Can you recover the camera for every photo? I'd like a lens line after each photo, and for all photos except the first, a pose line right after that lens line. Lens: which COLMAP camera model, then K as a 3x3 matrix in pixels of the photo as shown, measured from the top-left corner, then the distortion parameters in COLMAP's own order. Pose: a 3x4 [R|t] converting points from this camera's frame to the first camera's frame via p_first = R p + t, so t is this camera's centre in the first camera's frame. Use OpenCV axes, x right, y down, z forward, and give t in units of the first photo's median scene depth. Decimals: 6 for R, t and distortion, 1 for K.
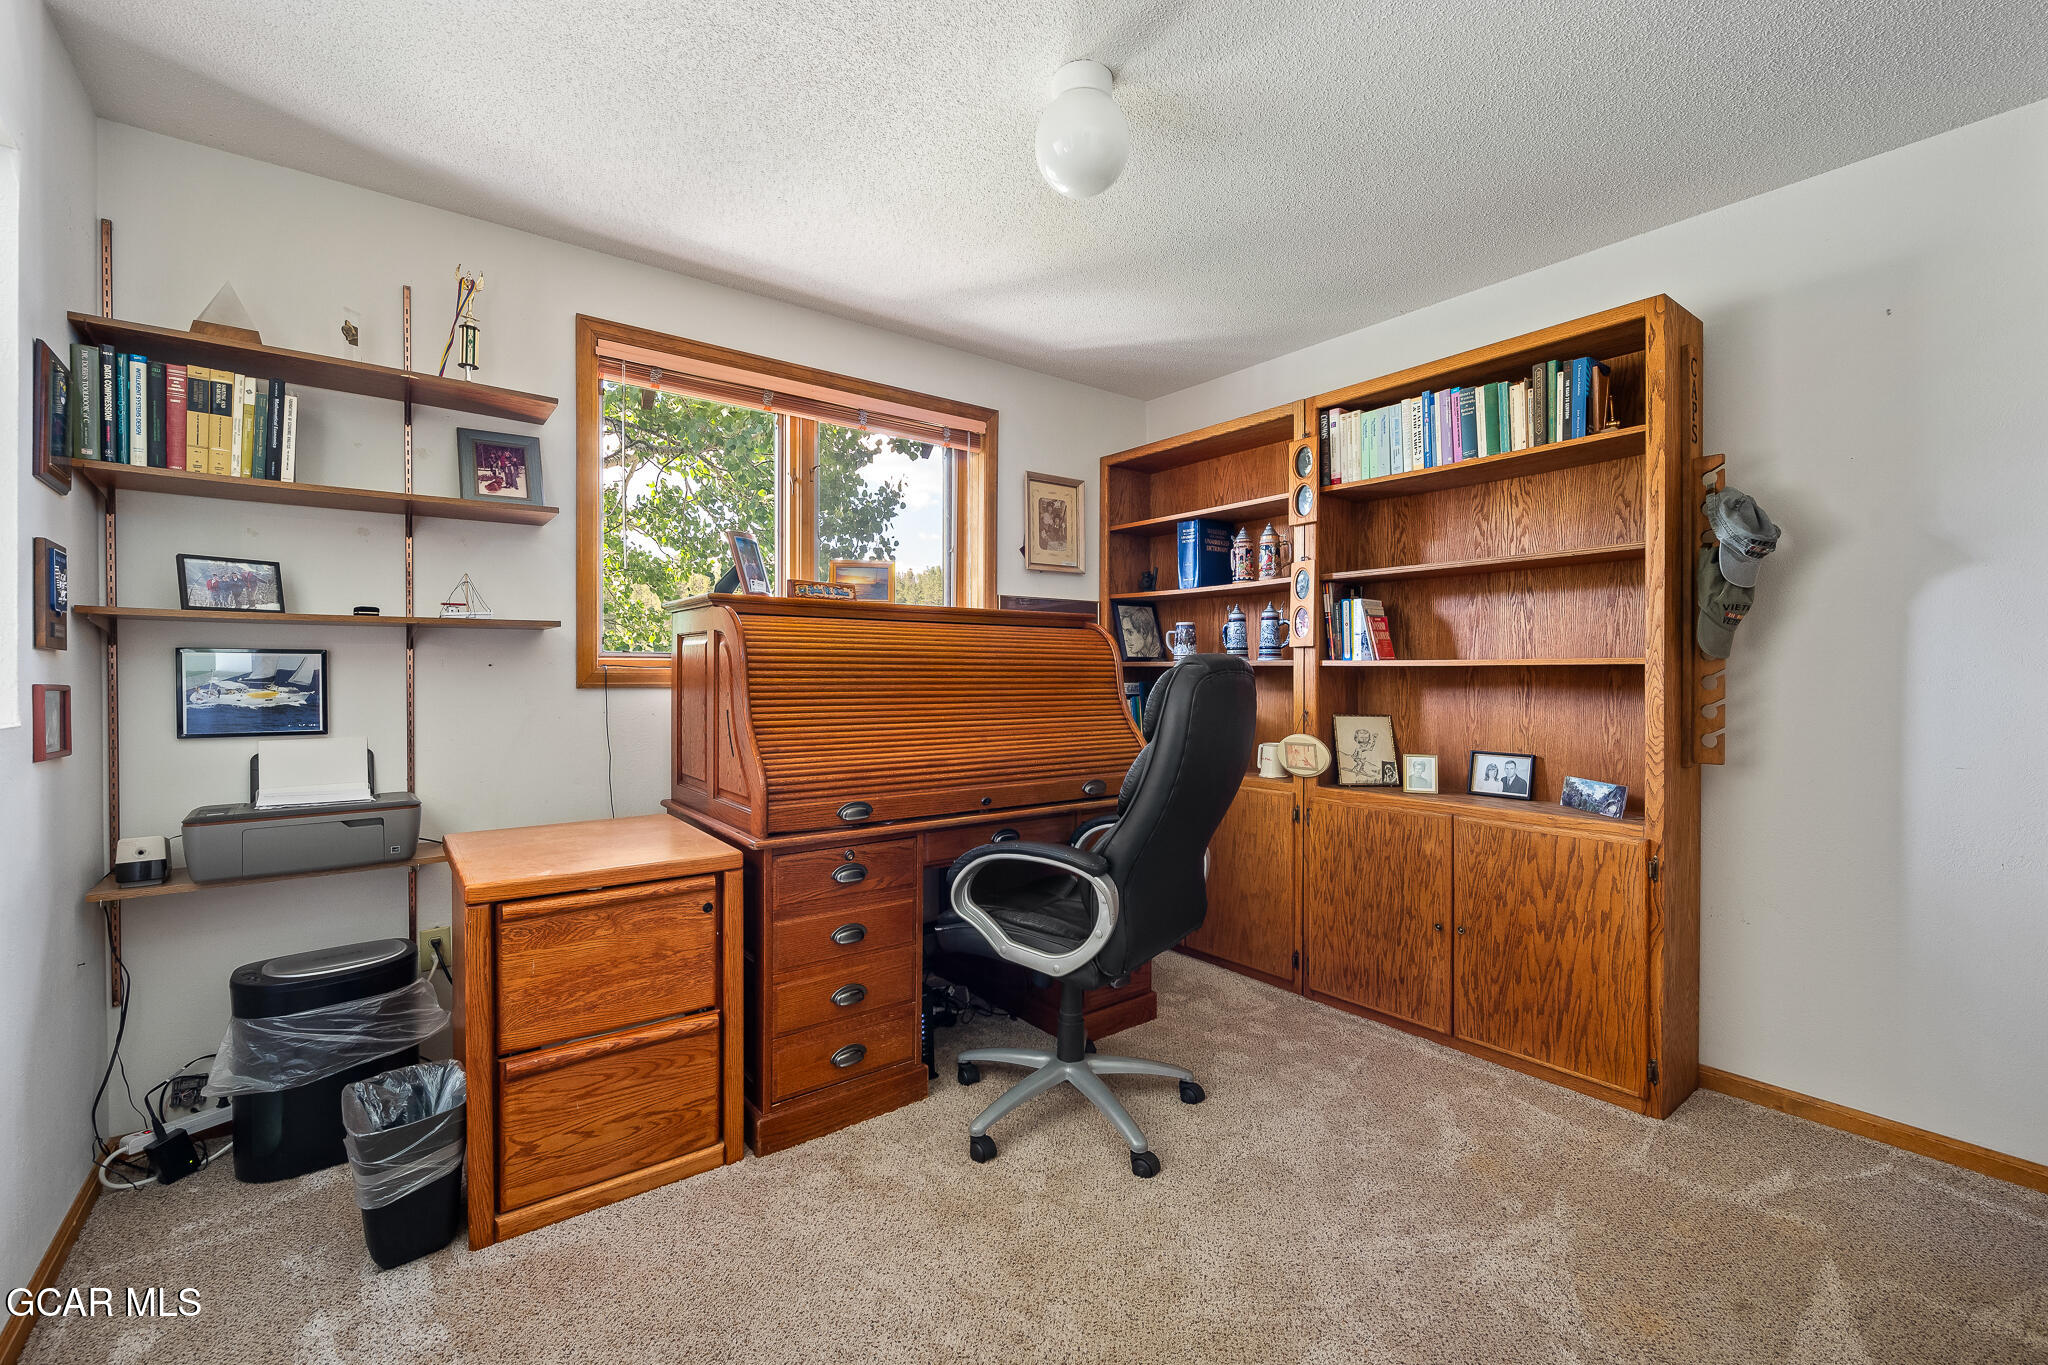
lens RADIAL K [[881.2, 0, 1024.0], [0, 881.2, 682.5], [0, 0, 1]] dist [0.000930, 0.000224]
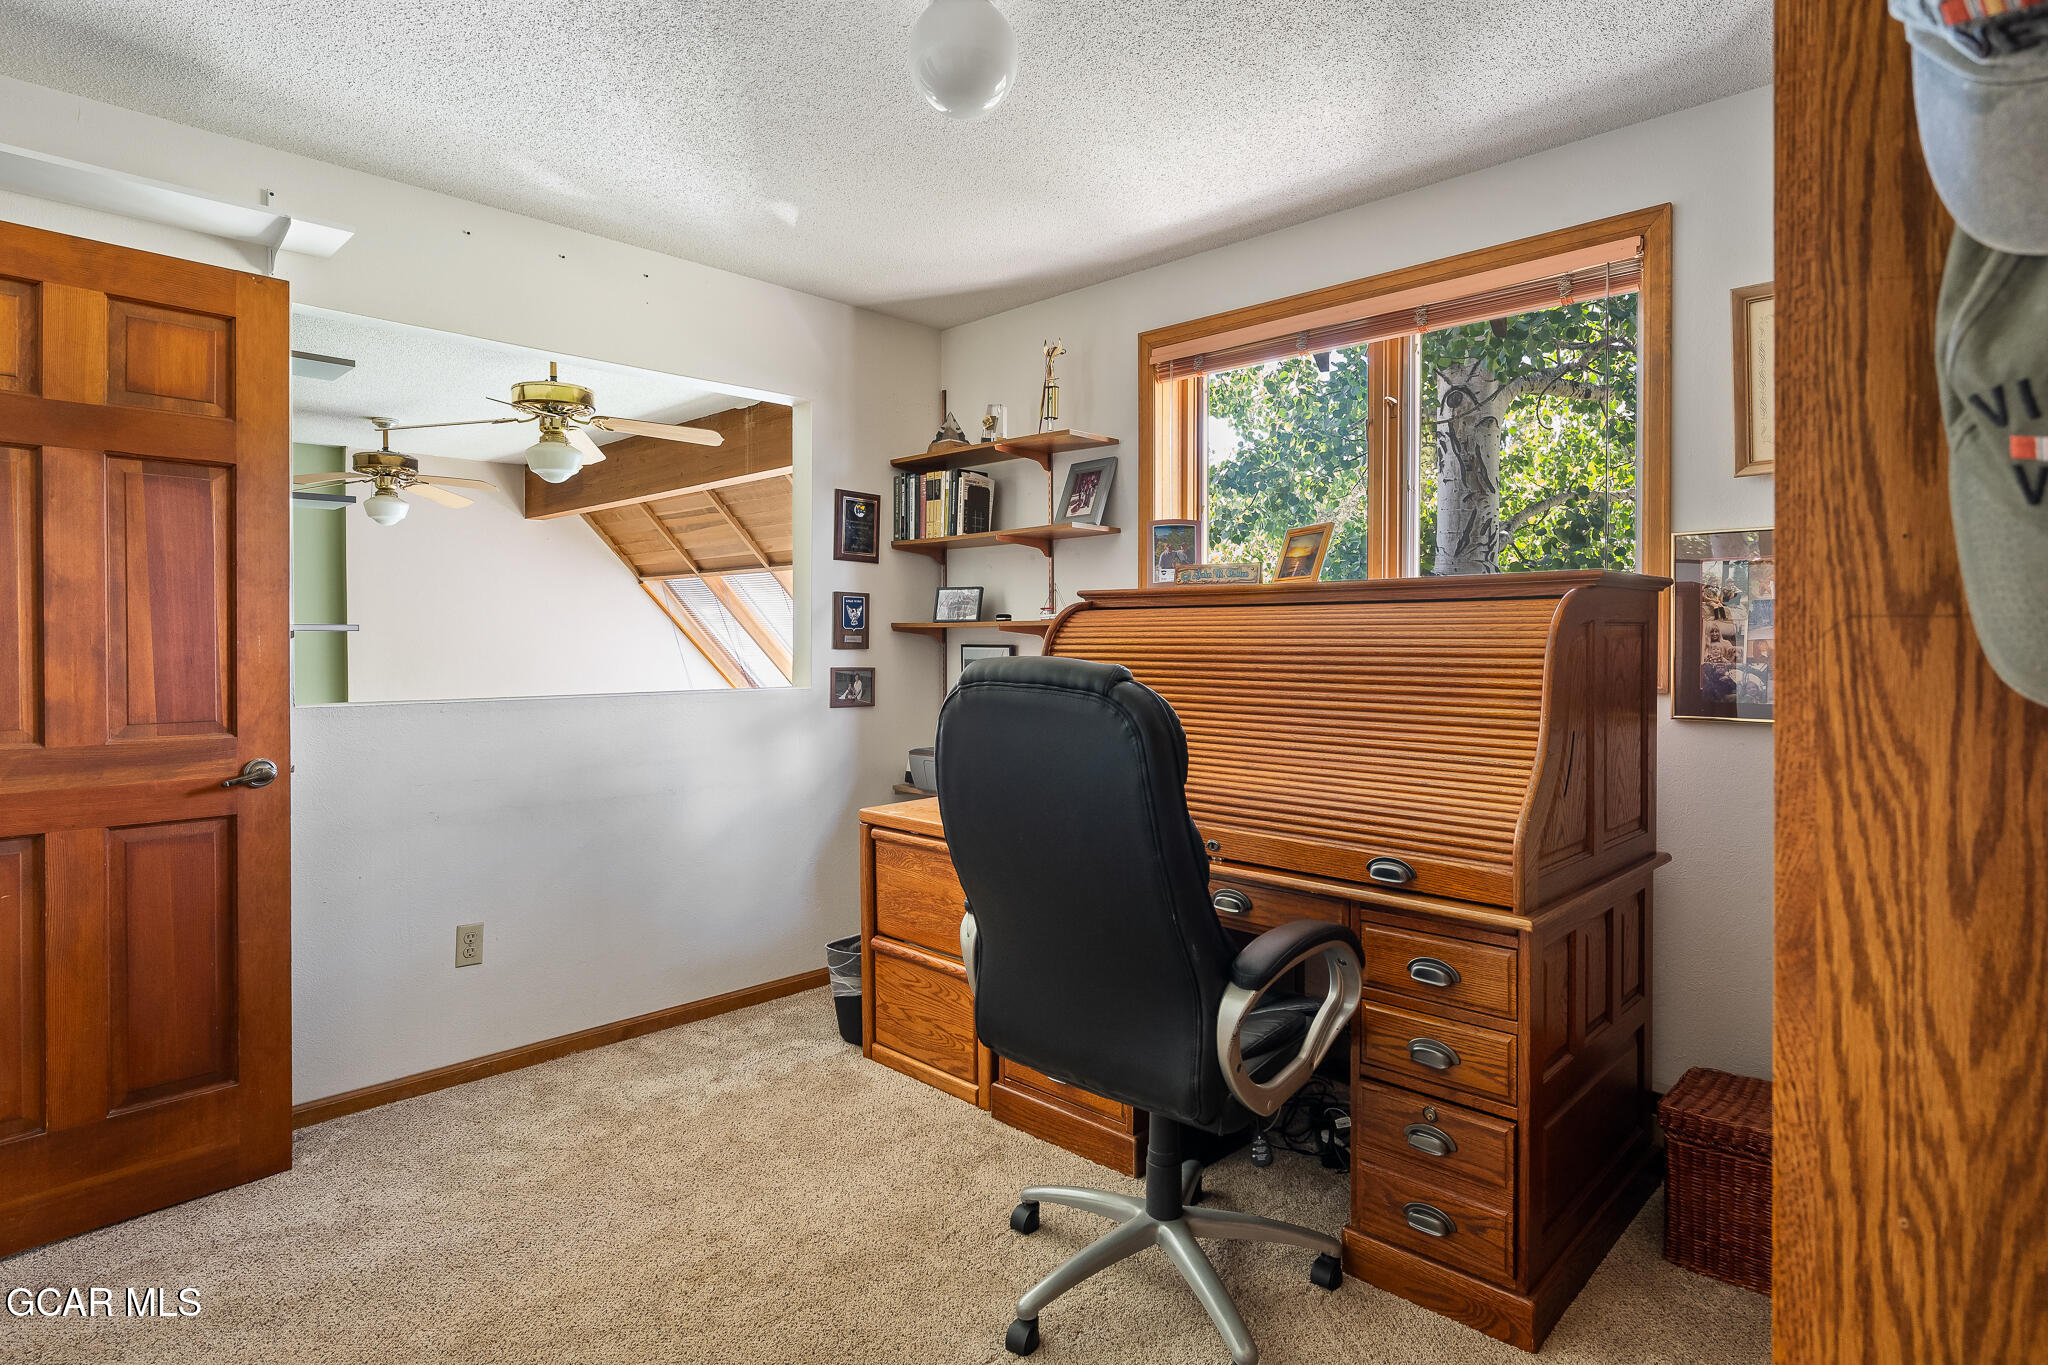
lens RADIAL K [[1069.1, 0, 1026.1], [0, 1069.1, 670.7], [0, 0, 1]] dist [-0.001831, -0.000421]
pose [[0.148637, 0.025222, -0.988570, 1.009066], [-0.013994, 0.999628, 0.023400, -0.040546], [0.988793, 0.010356, 0.148935, 0.859296]]
